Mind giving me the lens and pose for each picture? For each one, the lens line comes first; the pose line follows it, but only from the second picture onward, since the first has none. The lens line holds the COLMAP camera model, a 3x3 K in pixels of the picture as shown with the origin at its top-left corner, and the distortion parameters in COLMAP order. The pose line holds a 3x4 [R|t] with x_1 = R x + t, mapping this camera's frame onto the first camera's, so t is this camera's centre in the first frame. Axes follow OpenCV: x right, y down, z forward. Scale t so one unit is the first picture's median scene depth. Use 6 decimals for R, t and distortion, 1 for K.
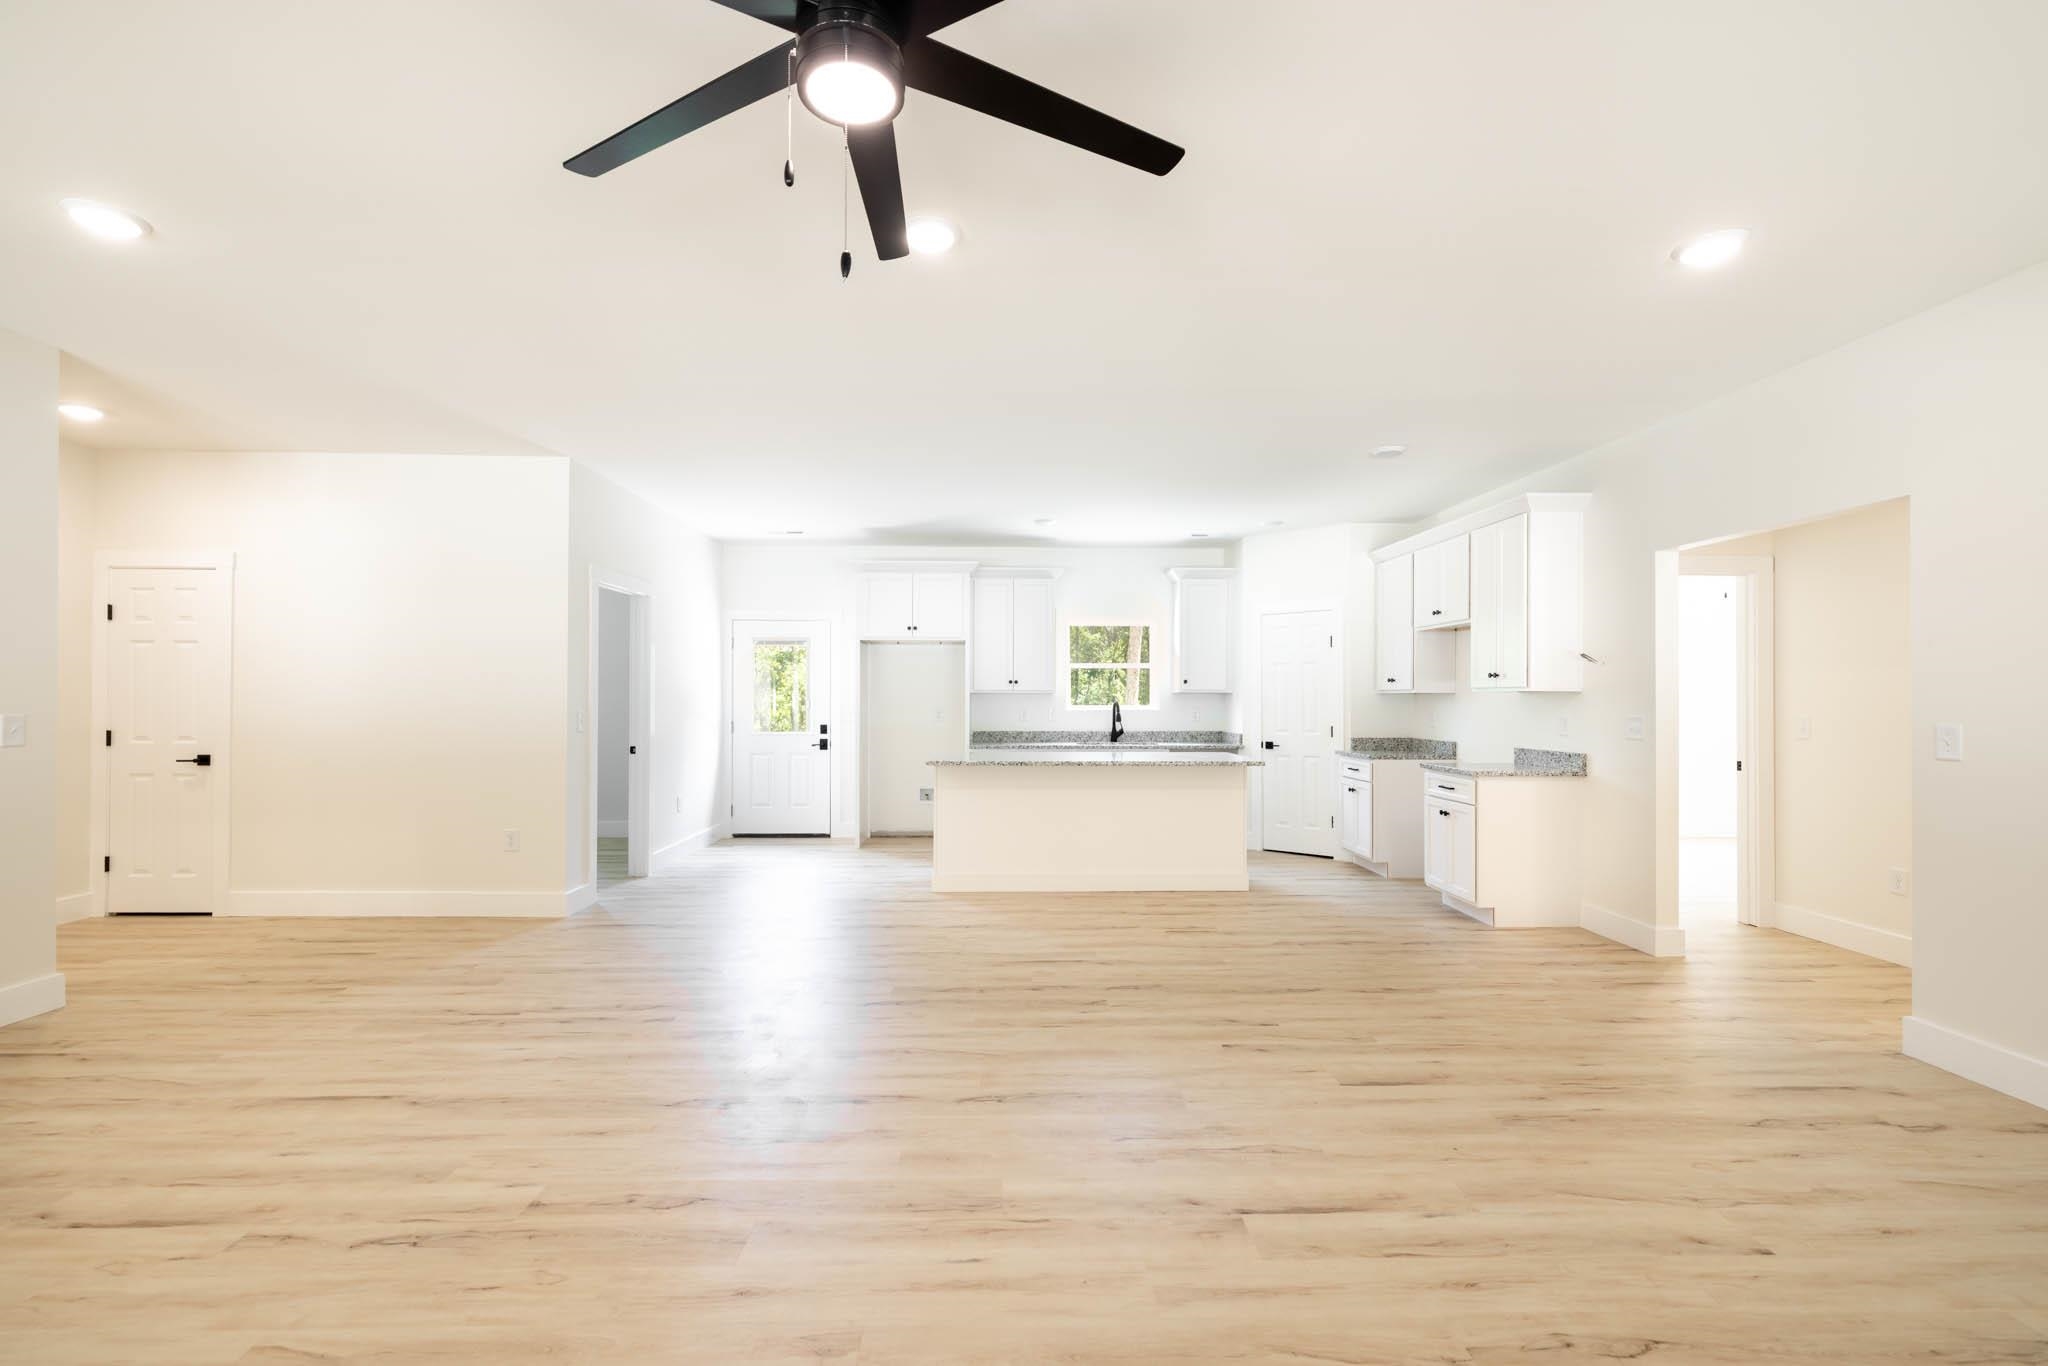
lens RADIAL K [[864.5, 0, 1014.2], [0, 864.5, 695.6], [0, 0, 1]] dist [0.001697, 0.000501]
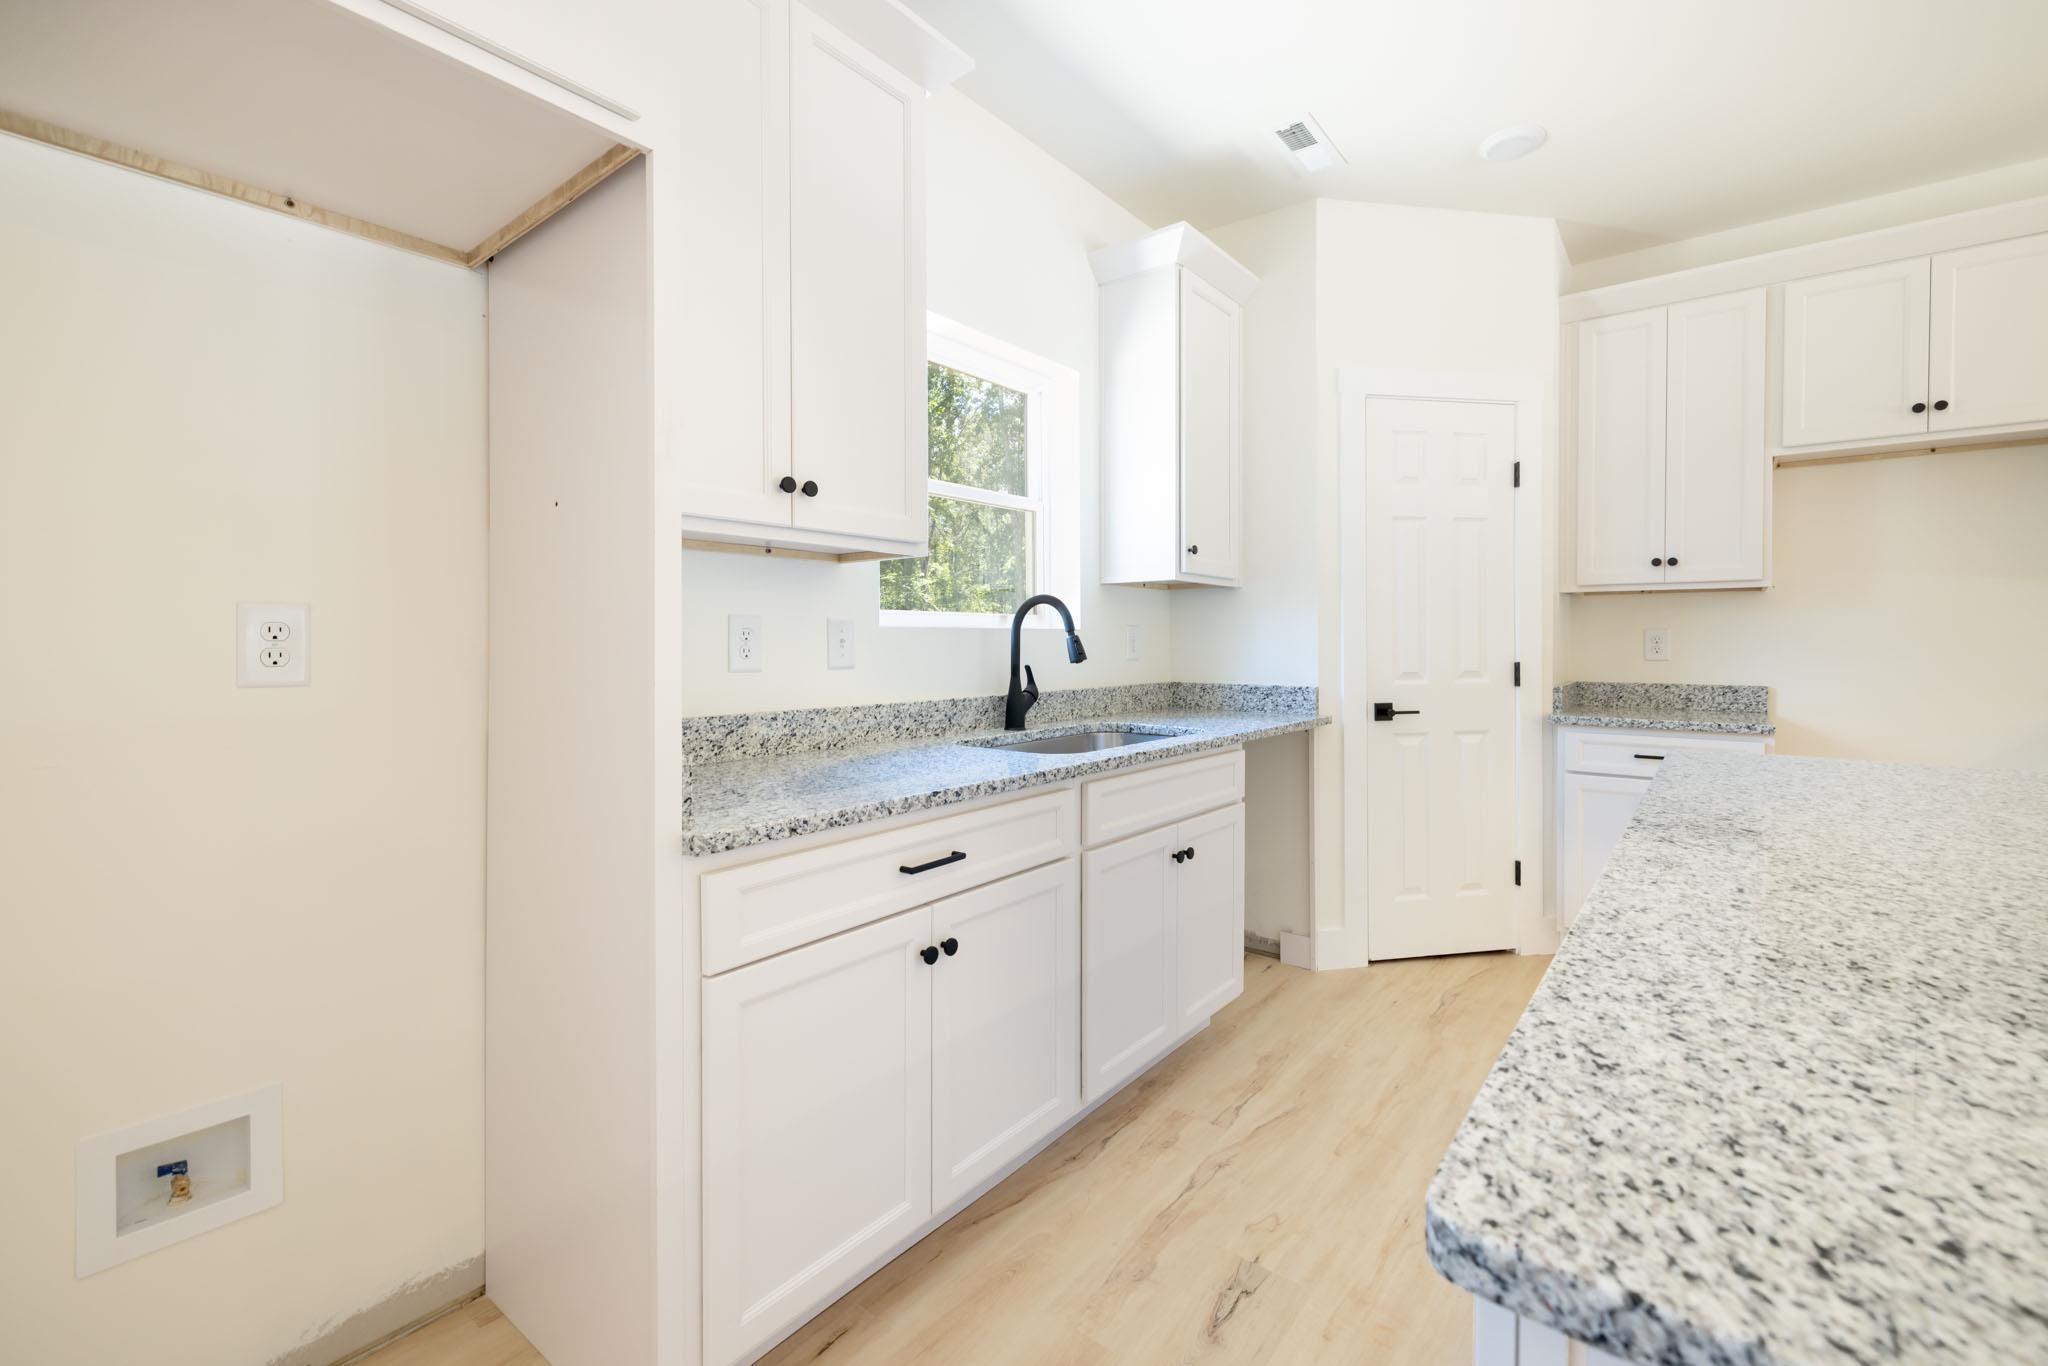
lens RADIAL K [[879.5, 0, 1052.4], [0, 879.5, 656.4], [0, 0, 1]] dist [0.000711, 0.000160]
pose [[0.632298, -0.015223, 0.774576, -0.189532], [-0.003373, 0.999743, 0.022402, 0.030439], [-0.774718, -0.016777, 0.632084, 1.196200]]
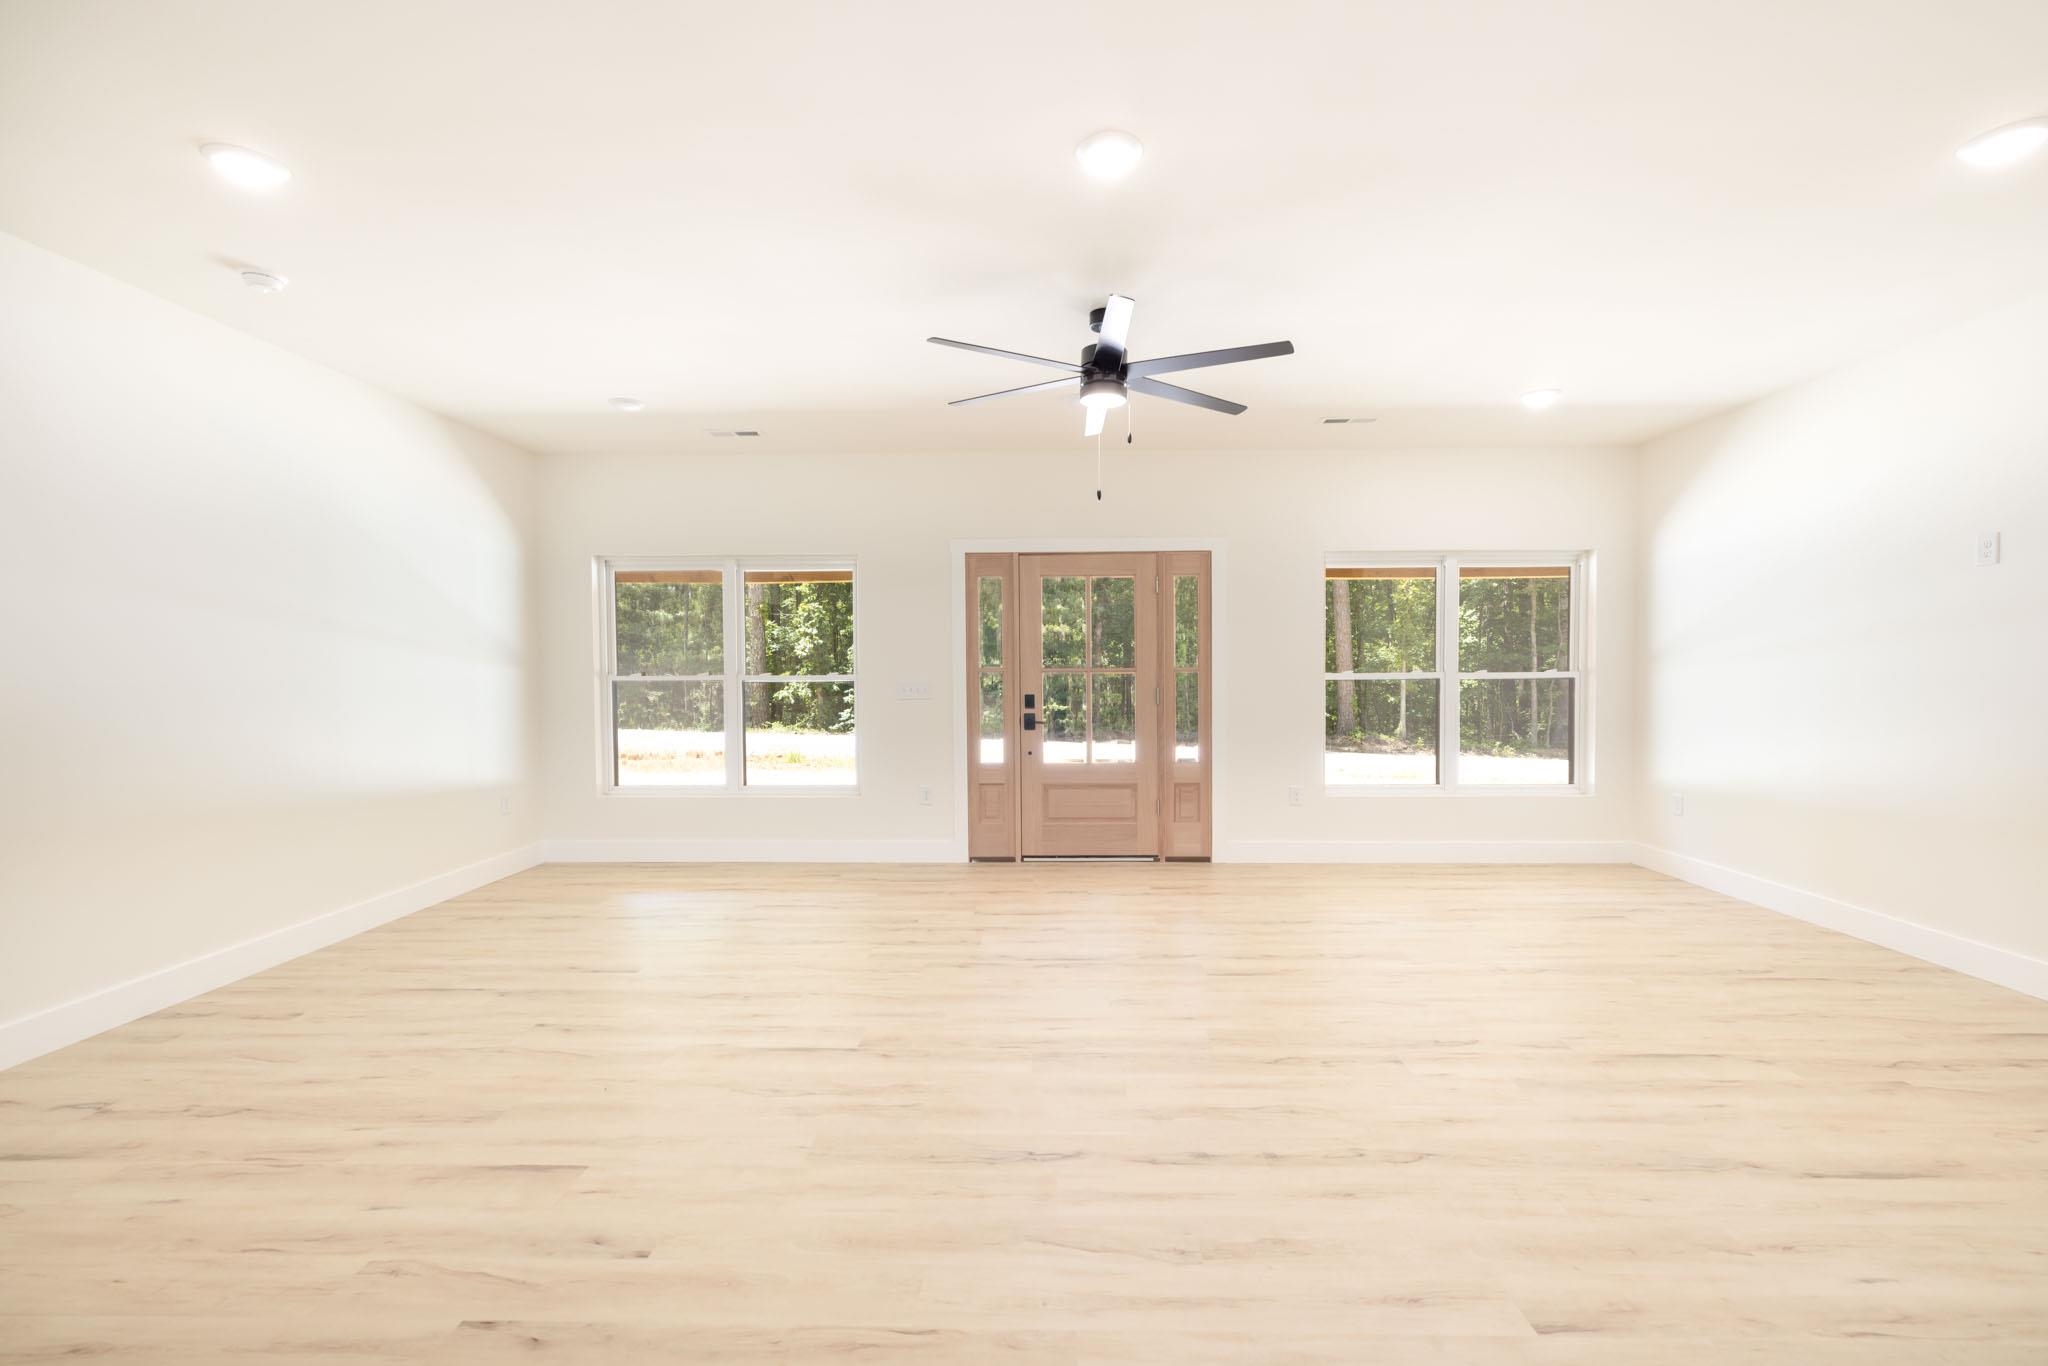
lens RADIAL K [[855.8, 0, 1029.3], [0, 855.8, 670.2], [0, 0, 1]] dist [0.000612, -0.000345]
pose [[-0.999215, -0.001915, 0.039572, -0.024175], [-0.002010, 0.999995, -0.002361, 0.004810], [-0.039567, -0.002439, -0.999214, 0.960495]]
